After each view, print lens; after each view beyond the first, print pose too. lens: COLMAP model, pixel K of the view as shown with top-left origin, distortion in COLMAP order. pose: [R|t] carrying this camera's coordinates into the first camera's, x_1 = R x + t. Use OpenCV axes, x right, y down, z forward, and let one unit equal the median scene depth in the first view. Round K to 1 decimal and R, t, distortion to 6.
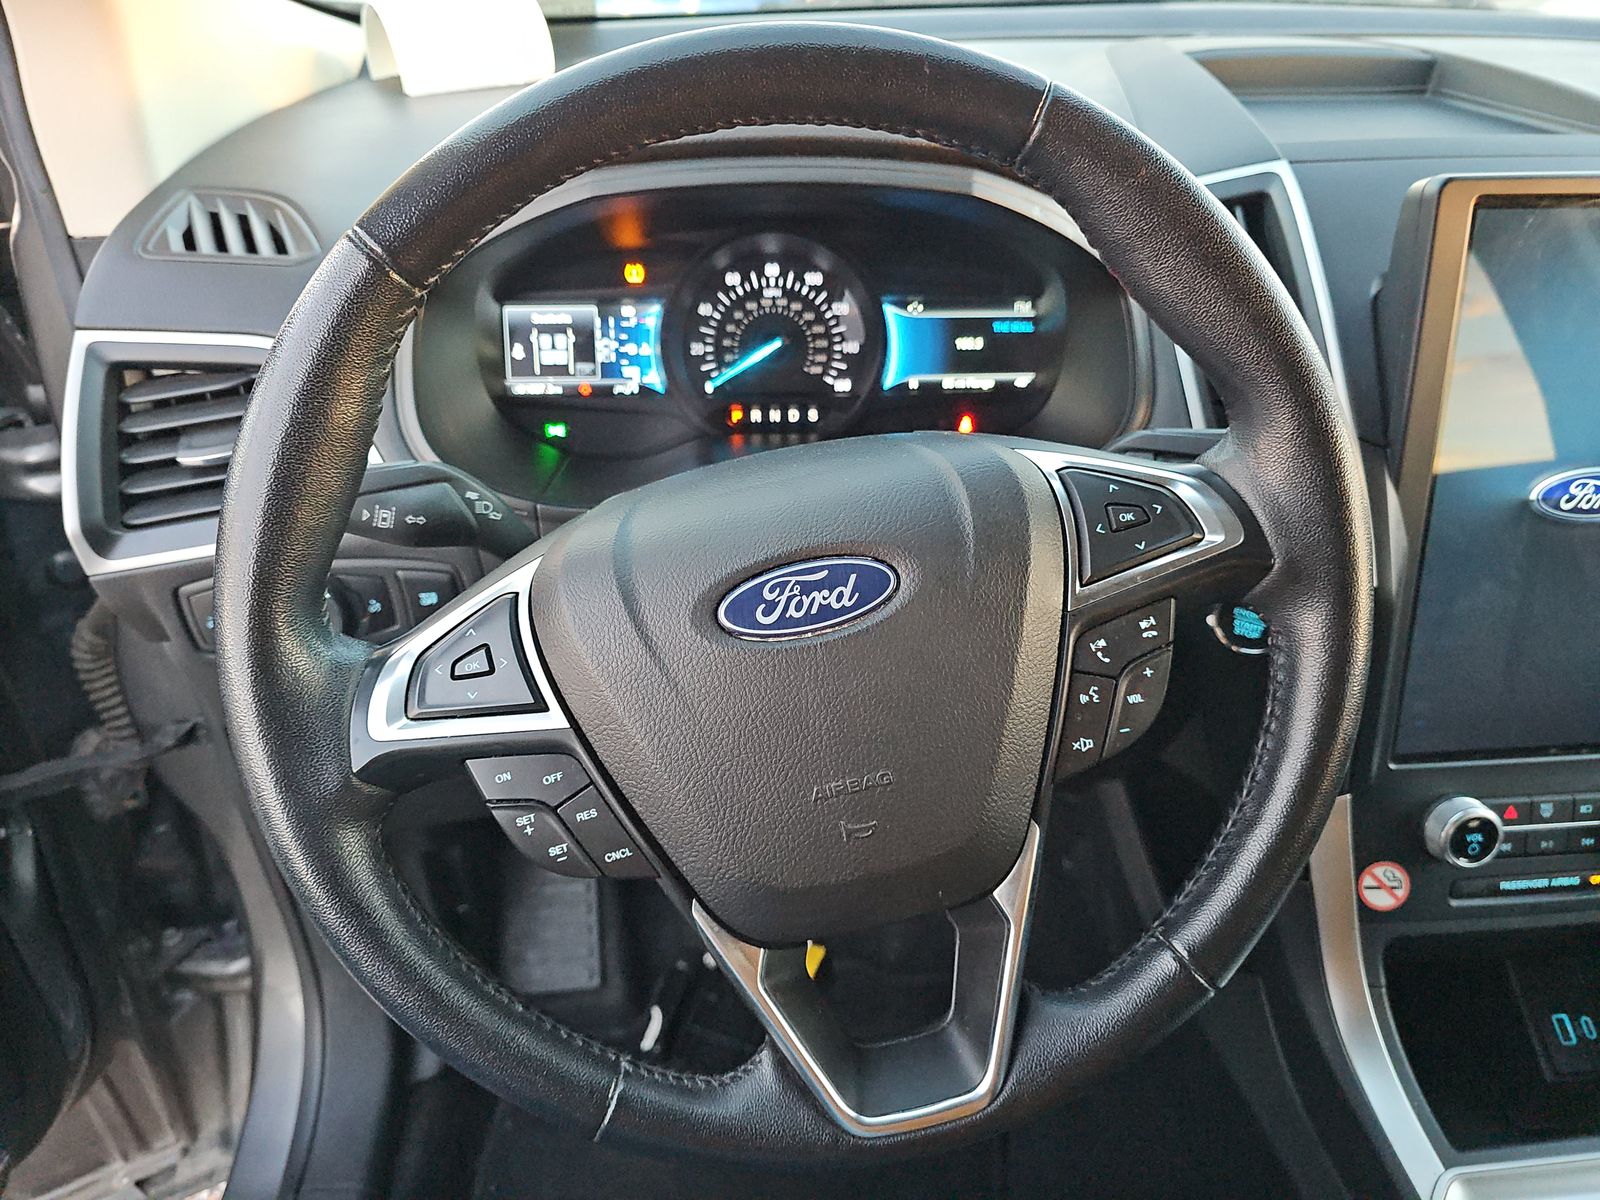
lens RADIAL K [[1086.1, 0, 800.0], [0, 1086.1, 600.0], [0, 0, 1]] dist [0.060700, -0.064755]
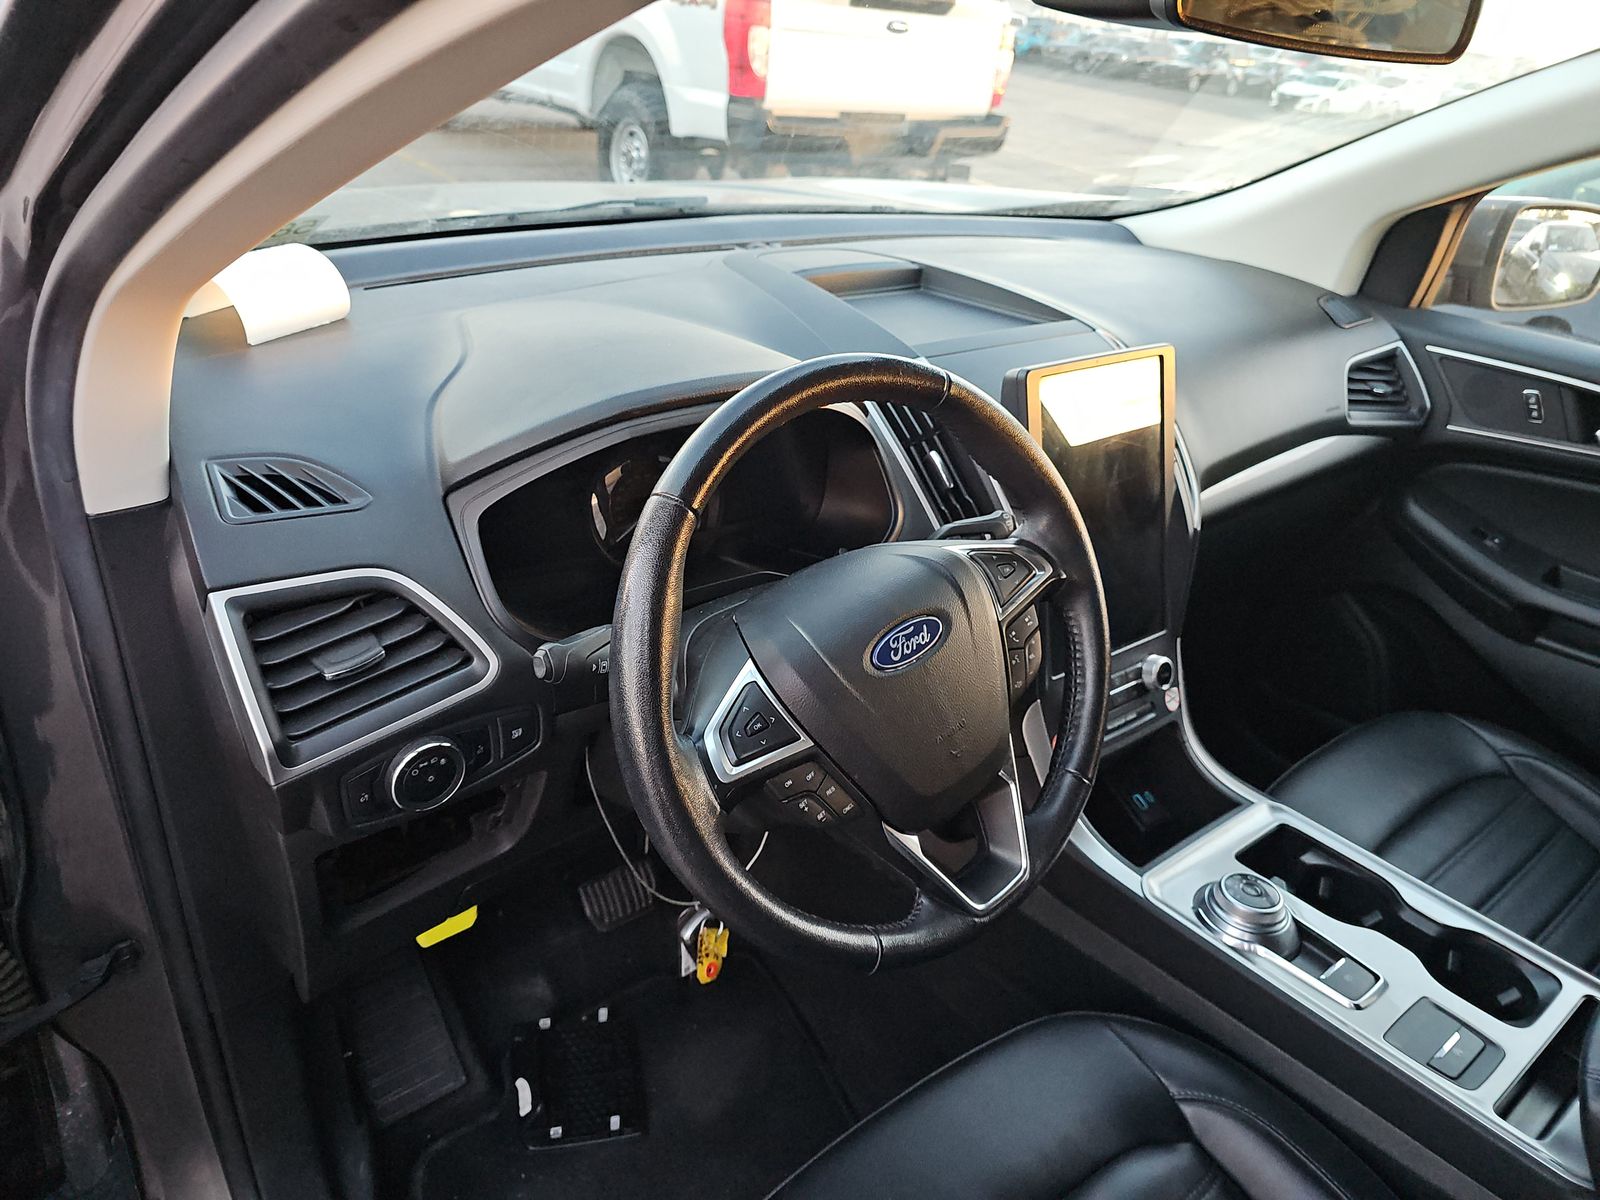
lens RADIAL K [[1070.4, 0, 803.4], [0, 1070.4, 584.0], [0, 0, 1]] dist [-0.000110, -0.001165]
pose [[0.843438, -0.204858, 0.496633, -1.066523], [0.244409, 0.969554, -0.015147, -0.118336], [-0.478410, 0.134157, 0.867828, -0.557962]]
